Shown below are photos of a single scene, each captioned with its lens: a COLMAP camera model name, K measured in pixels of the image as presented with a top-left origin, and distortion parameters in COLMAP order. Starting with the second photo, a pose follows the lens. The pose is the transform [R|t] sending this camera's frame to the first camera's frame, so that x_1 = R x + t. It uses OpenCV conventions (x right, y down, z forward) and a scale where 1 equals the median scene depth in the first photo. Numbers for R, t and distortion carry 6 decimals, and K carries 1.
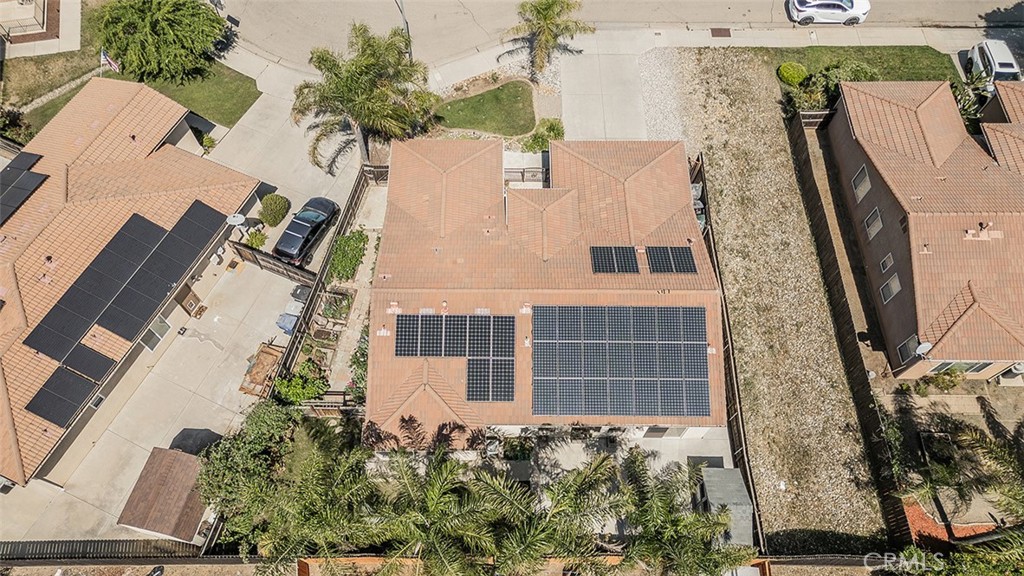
lens RADIAL K [[716.7, 0, 508.6], [0, 716.7, 287.7], [0, 0, 1]] dist [0.067902, -0.036512]
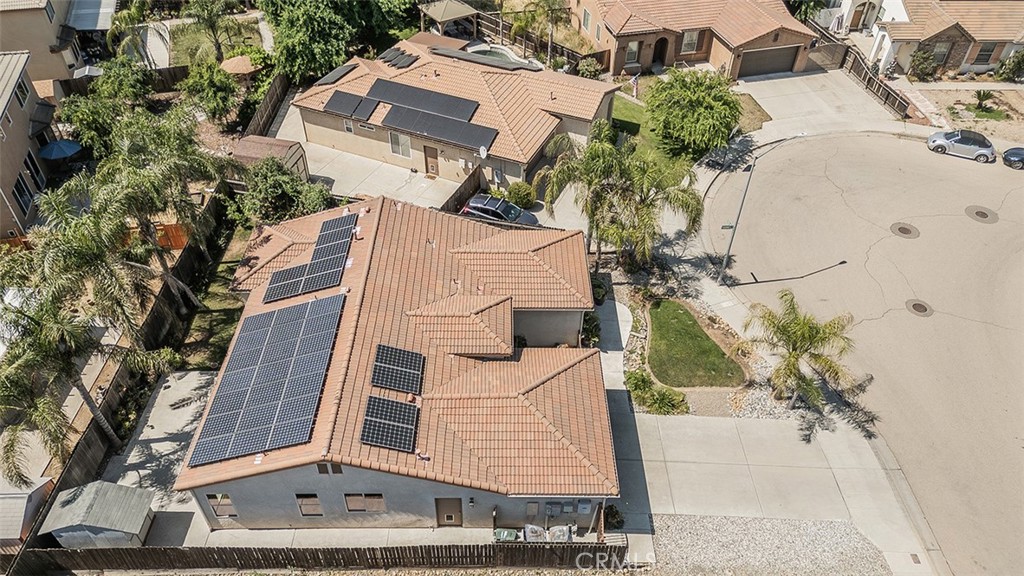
lens RADIAL K [[710.9, 0, 509.0], [0, 710.9, 287.0], [0, 0, 1]] dist [0.067072, -0.036644]
pose [[0.003510, 0.659616, -0.751595, 0.683238], [-0.889348, 0.345705, 0.299244, -0.420082], [0.457217, 0.667379, 0.587842, 0.479970]]
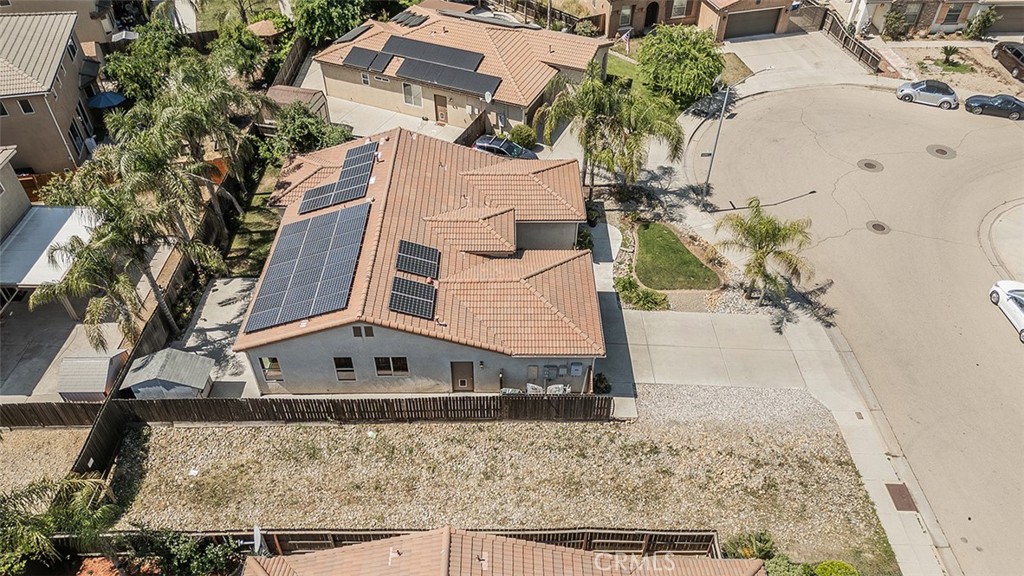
lens RADIAL K [[716.7, 0, 508.6], [0, 716.7, 287.7], [0, 0, 1]] dist [0.067902, -0.036512]
pose [[0.002800, 0.658938, -0.752192, 0.878361], [-0.885384, 0.351294, 0.304445, -0.418140], [0.464851, 0.665127, 0.584397, 0.483609]]
